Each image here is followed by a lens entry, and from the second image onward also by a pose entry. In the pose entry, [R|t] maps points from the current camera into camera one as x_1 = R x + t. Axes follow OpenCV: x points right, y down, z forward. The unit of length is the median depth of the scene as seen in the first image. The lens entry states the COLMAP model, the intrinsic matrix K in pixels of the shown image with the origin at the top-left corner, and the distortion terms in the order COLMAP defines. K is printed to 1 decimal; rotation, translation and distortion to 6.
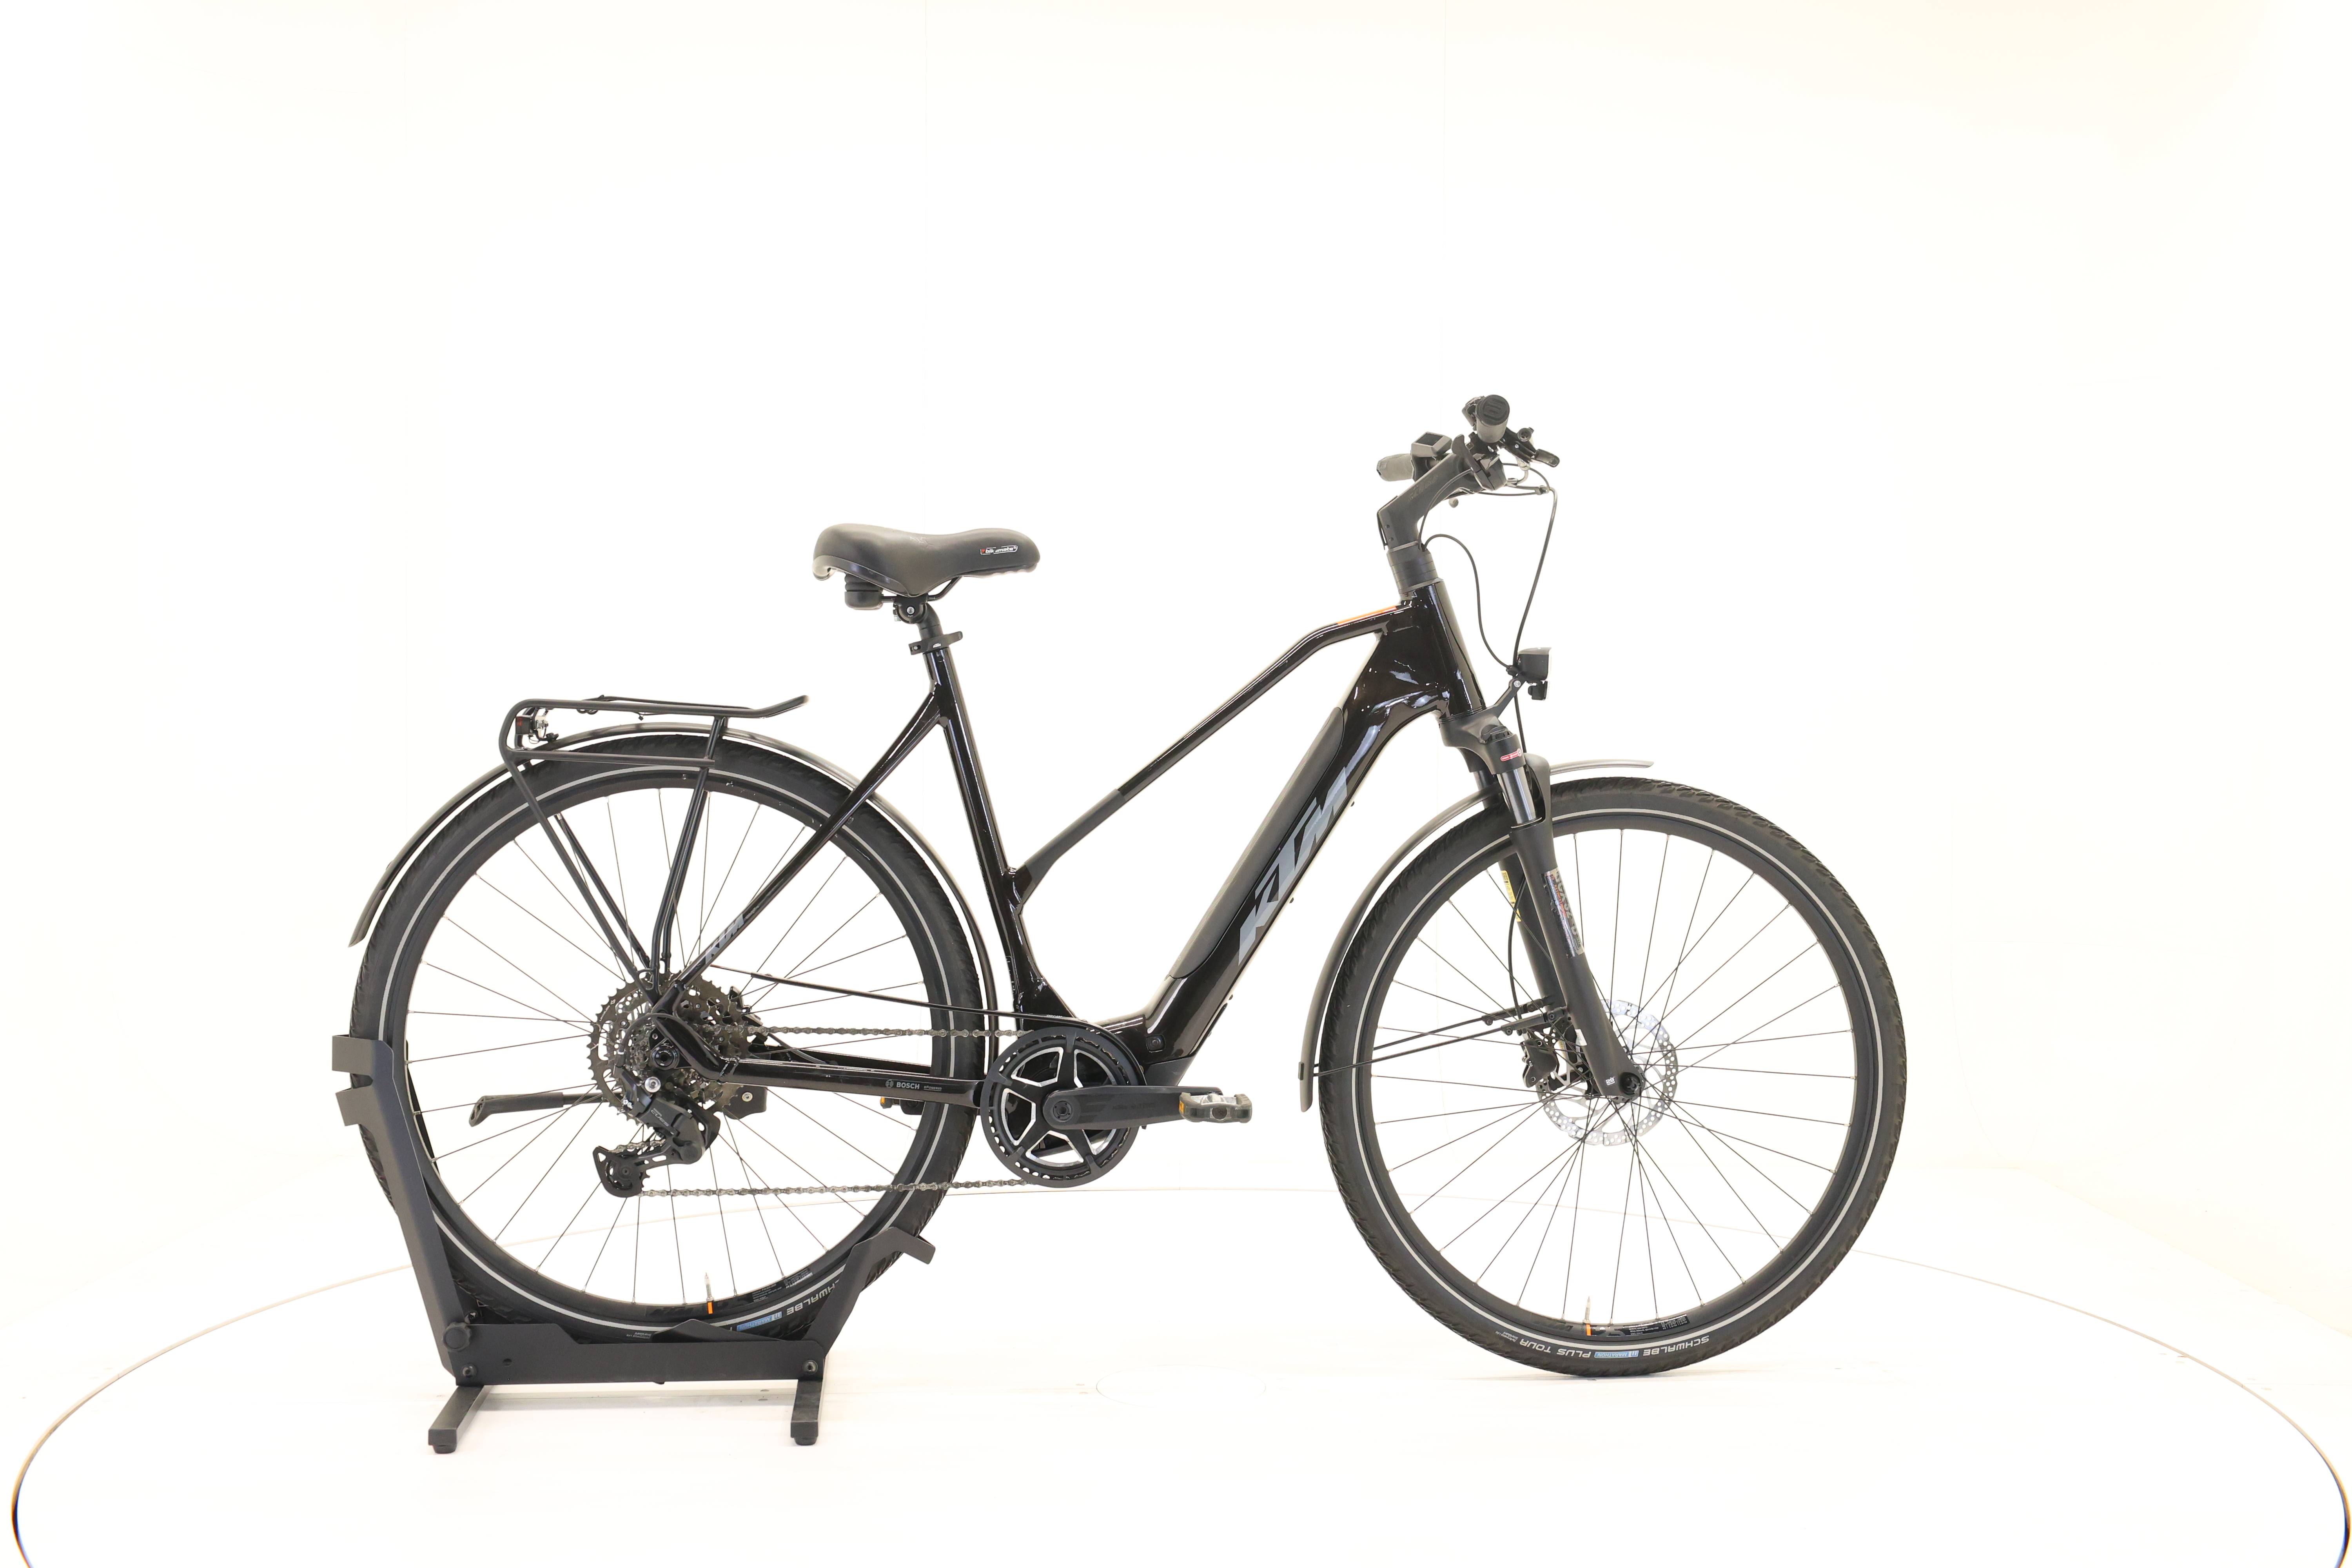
lens RADIAL K [[2522.7, 0, 1176.0], [0, 2522.7, 784.0], [0, 0, 1]] dist [-0.007490, -0.007124]
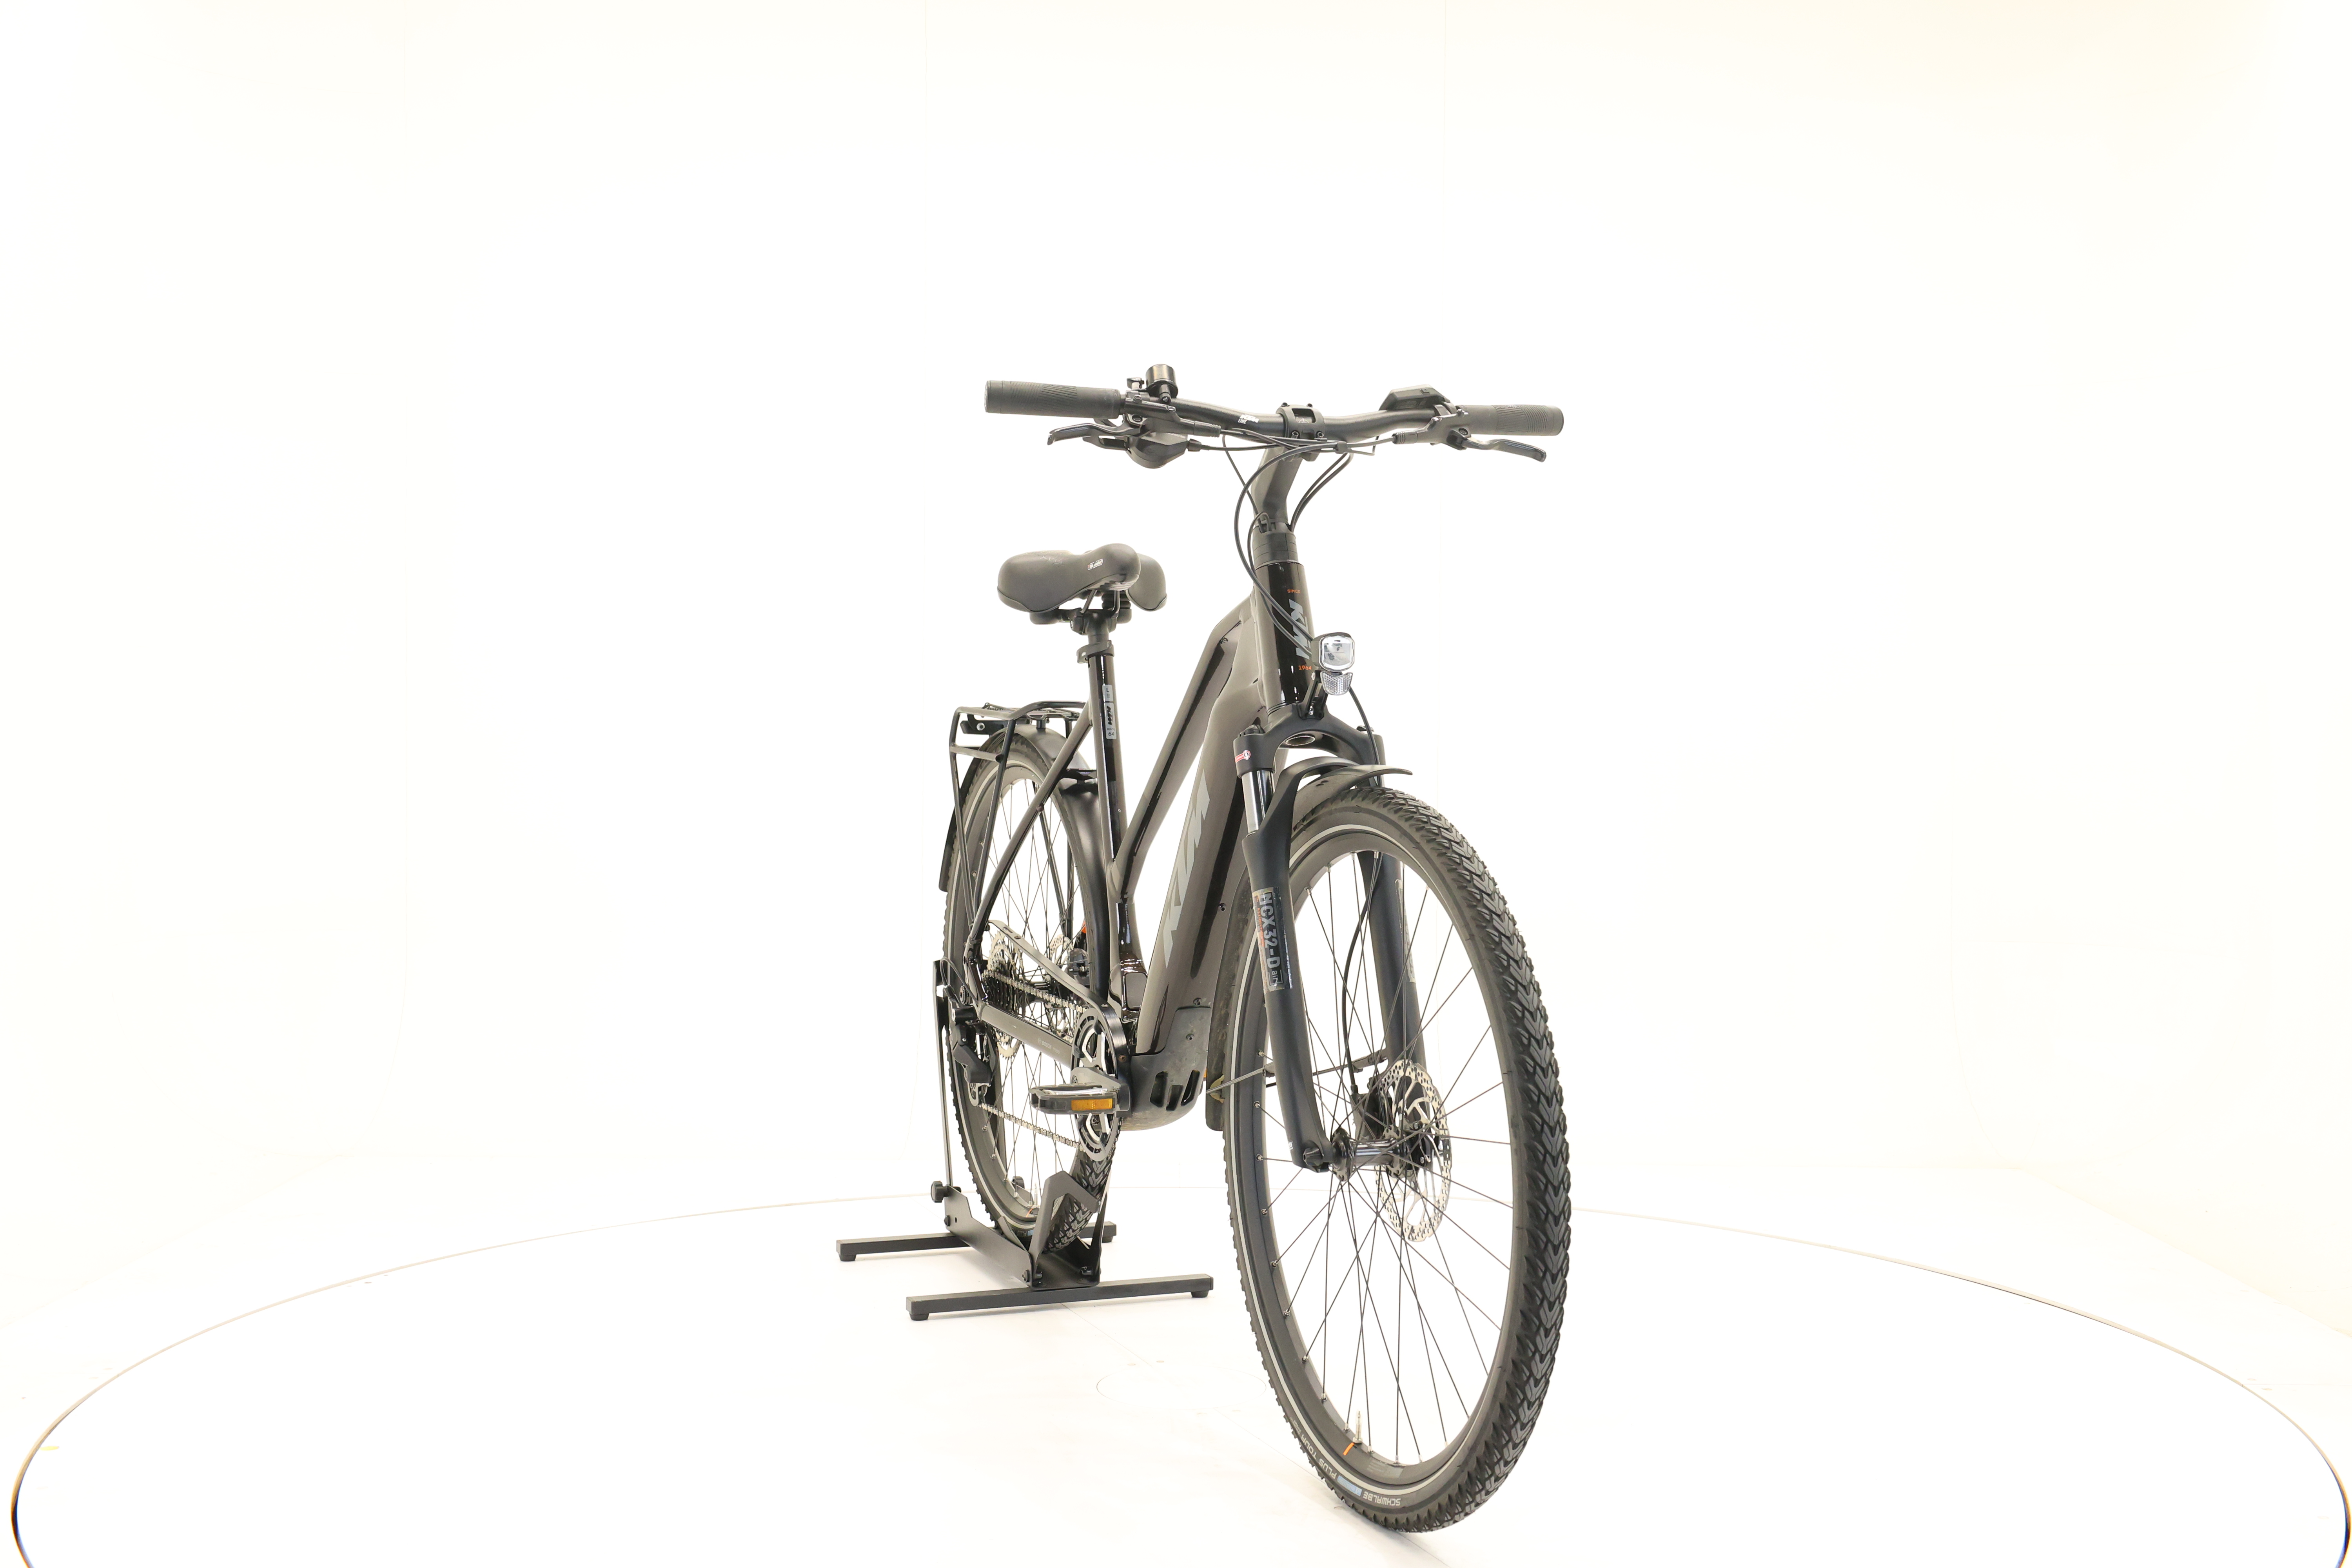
lens RADIAL K [[2522.7, 0, 1176.0], [0, 2522.7, 784.0], [0, 0, 1]] dist [-0.007490, -0.007124]
pose [[0.256976, 0.019166, -0.966228, 0.974141], [-0.021004, 0.999678, 0.014243, -0.014363], [0.966190, 0.016634, 0.257296, 0.744733]]
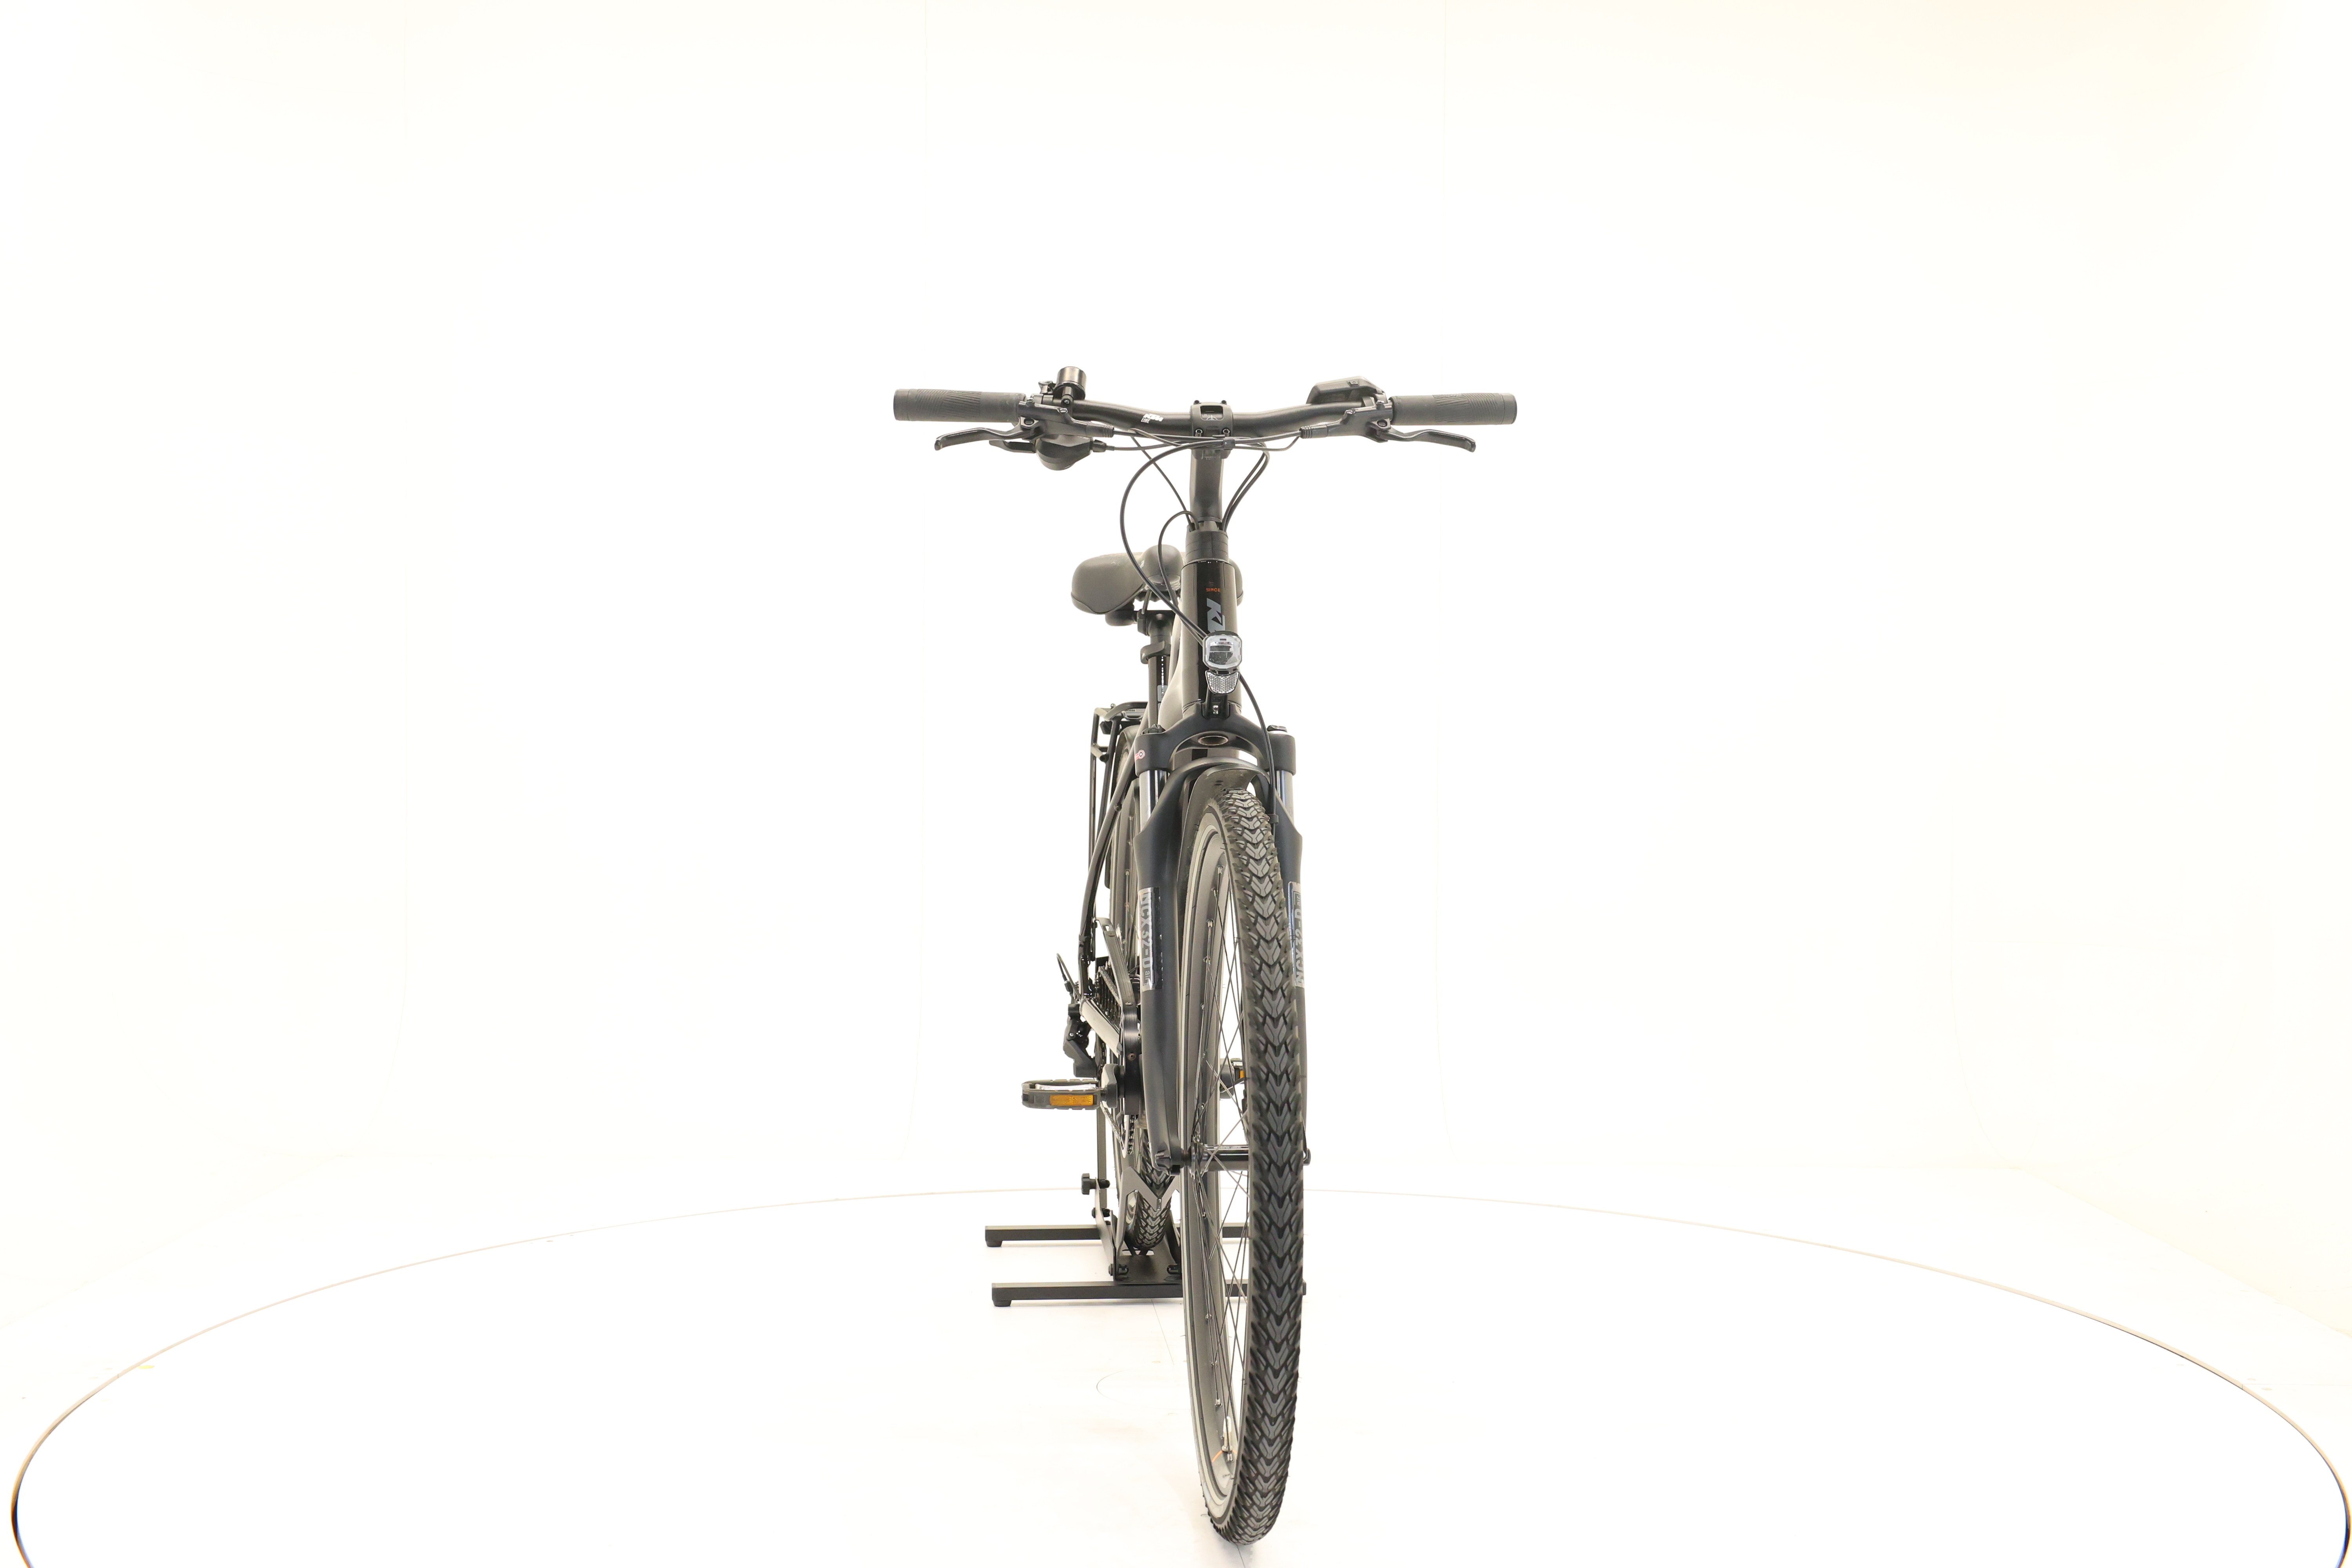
lens RADIAL K [[2522.7, 0, 1176.0], [0, 2522.7, 784.0], [0, 0, 1]] dist [-0.007490, -0.007124]
pose [[-0.016111, 0.018878, -0.999692, 1.008232], [-0.023740, 0.999533, 0.019257, -0.019369], [0.999588, 0.024043, -0.015656, 1.019155]]
